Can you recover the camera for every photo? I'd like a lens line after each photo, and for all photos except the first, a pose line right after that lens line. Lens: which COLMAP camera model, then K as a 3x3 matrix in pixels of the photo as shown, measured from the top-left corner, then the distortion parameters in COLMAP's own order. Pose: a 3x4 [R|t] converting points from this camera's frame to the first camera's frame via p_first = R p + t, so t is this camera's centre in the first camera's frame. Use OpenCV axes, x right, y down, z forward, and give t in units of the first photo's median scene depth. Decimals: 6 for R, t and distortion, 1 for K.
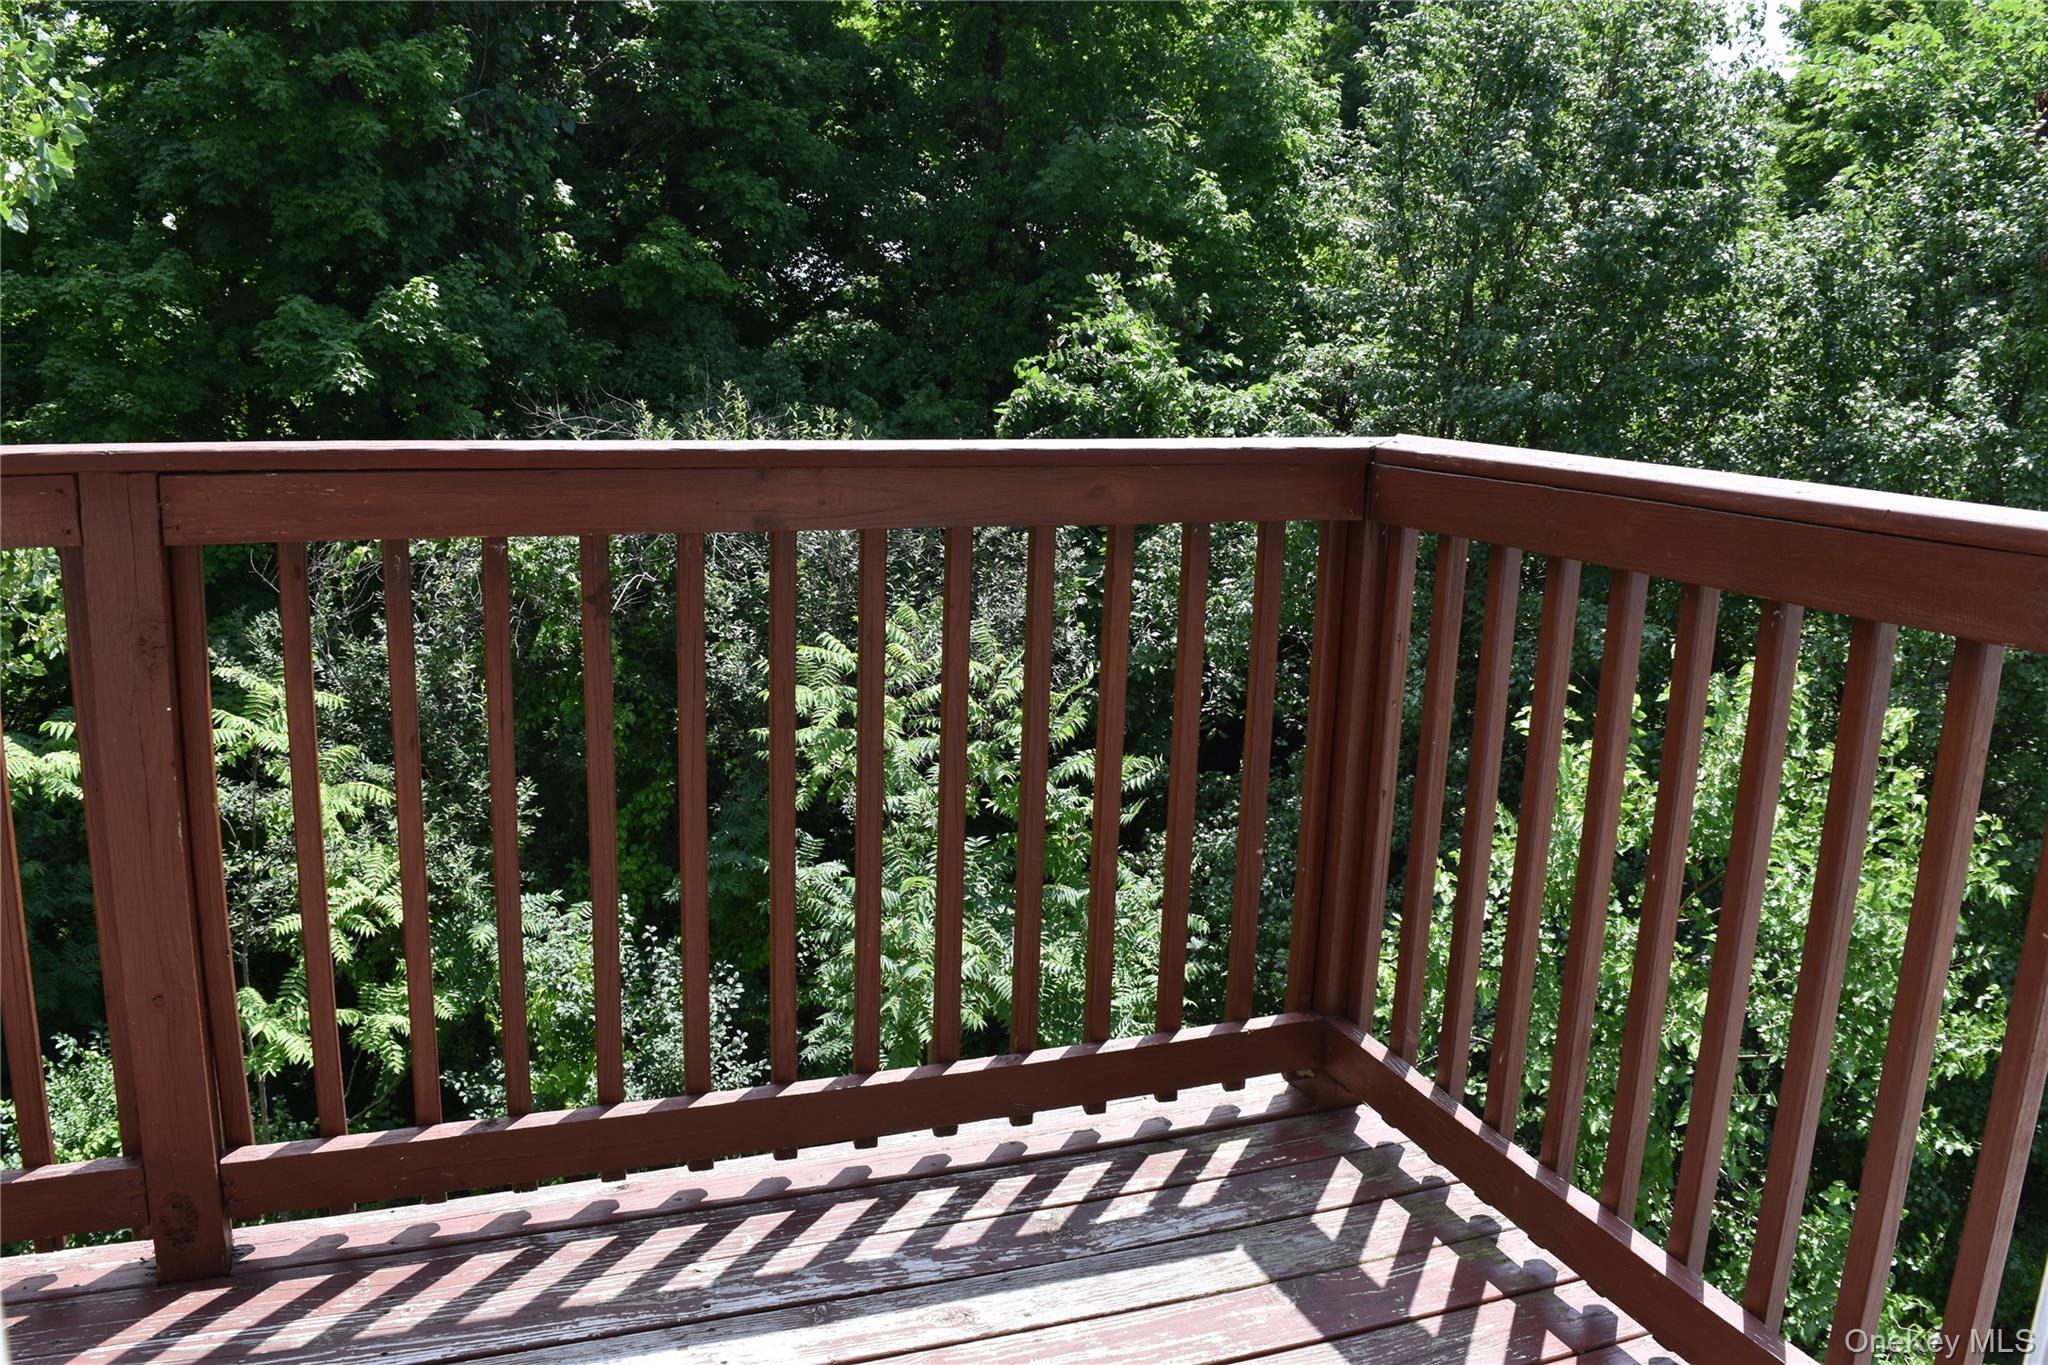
lens RADIAL K [[1612.1, 0, 1024.0], [0, 1612.1, 682.5], [0, 0, 1]] dist [-0.105531, 0.037146]
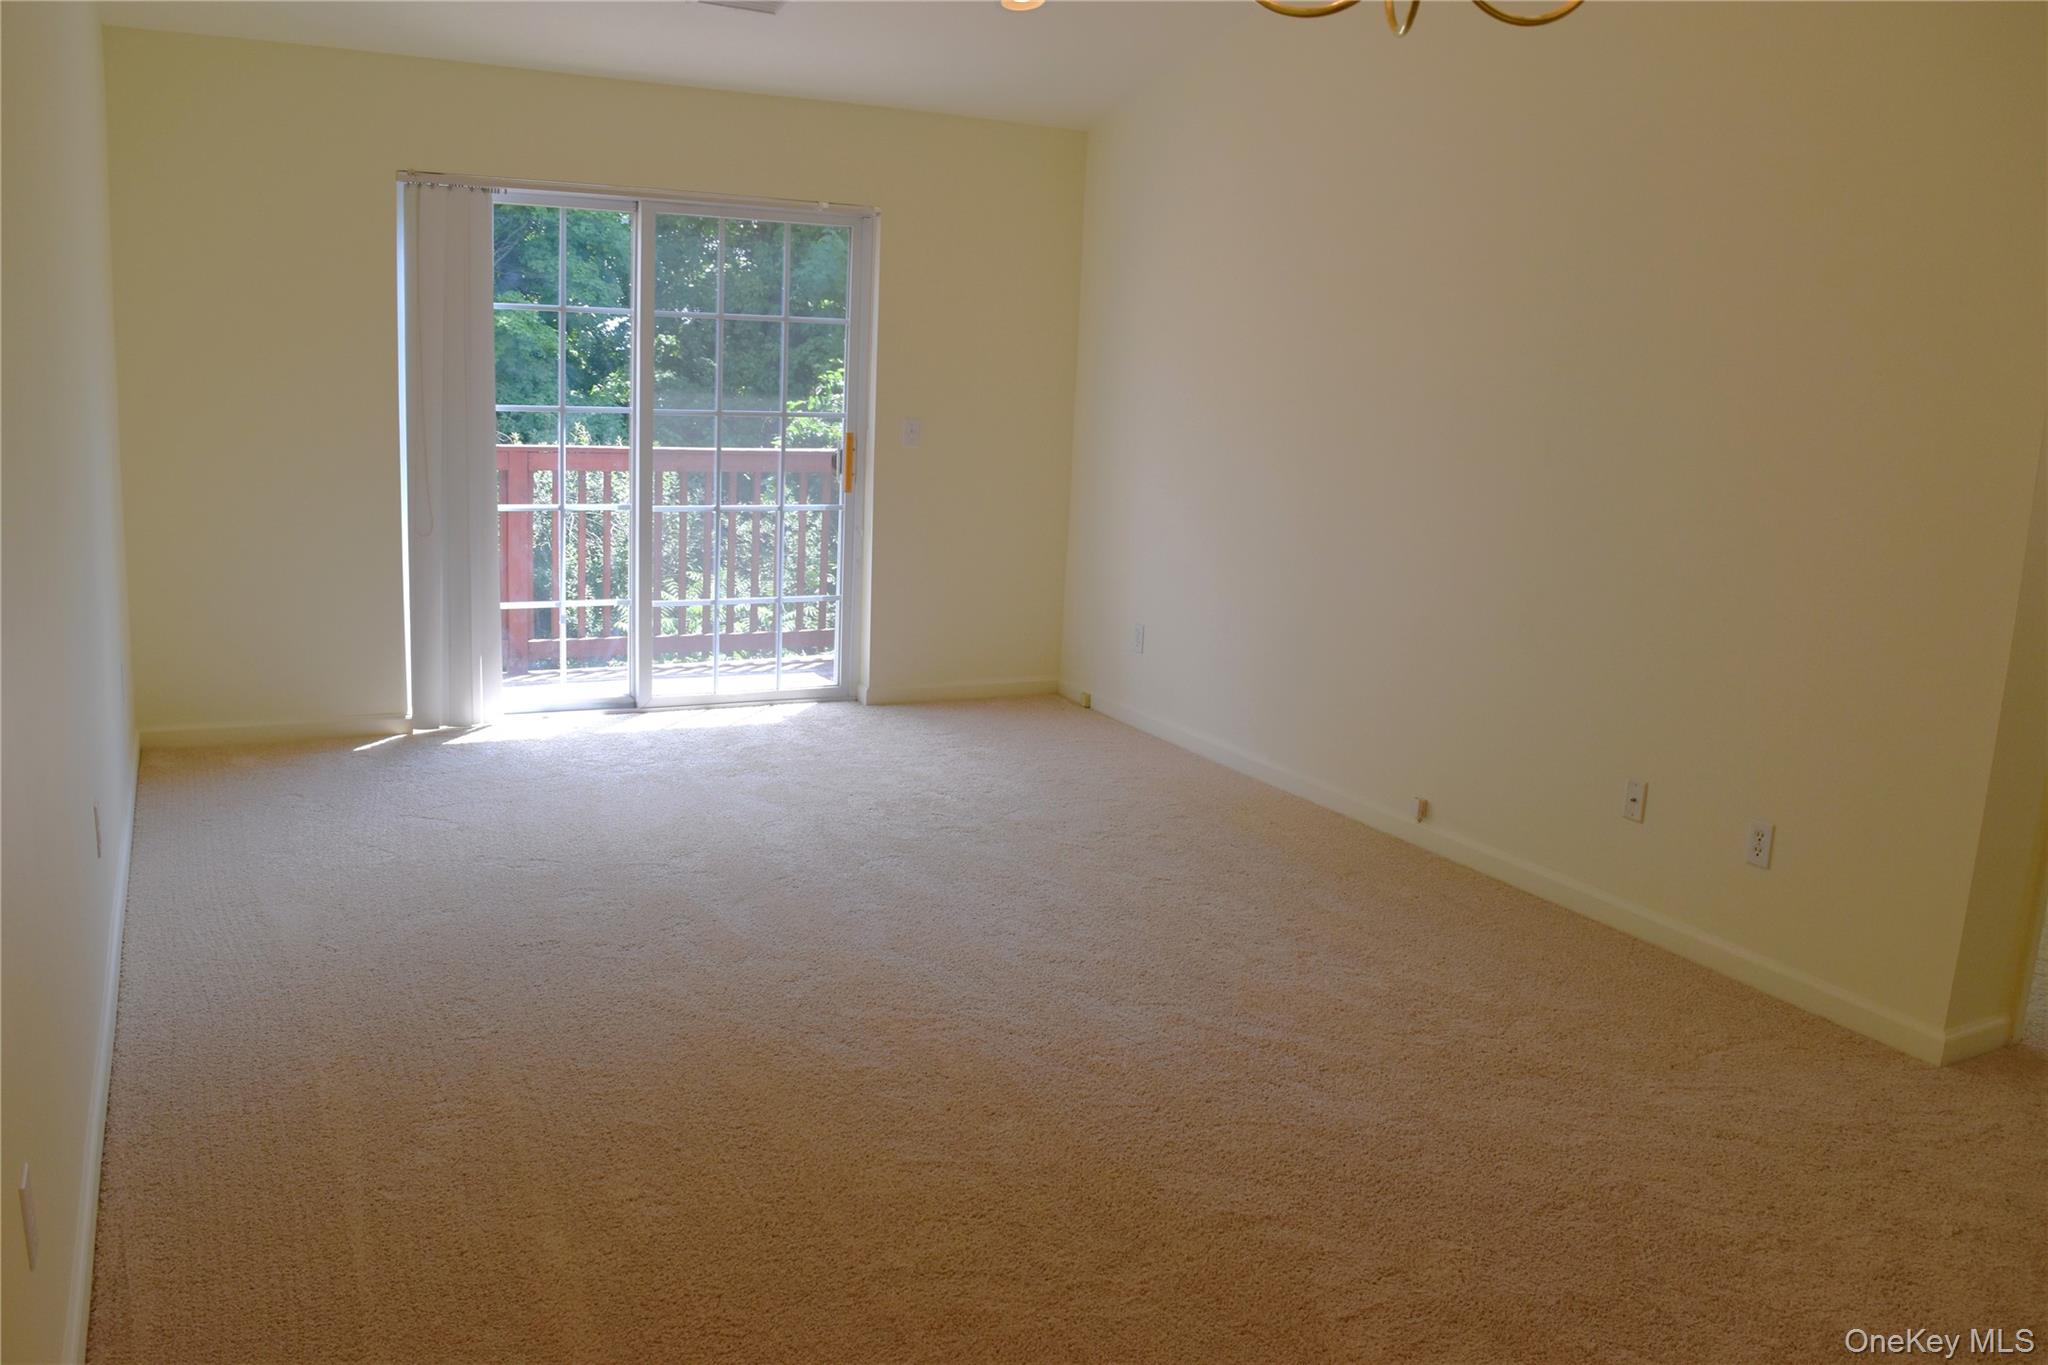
lens RADIAL K [[1612.1, 0, 1024.0], [0, 1612.1, 682.5], [0, 0, 1]] dist [-0.105531, 0.037146]
pose [[0.990108, -0.012403, 0.139758, 0.002723], [0.015443, 0.999667, -0.020690, 0.069340], [-0.139454, 0.022644, 0.989970, -0.388029]]
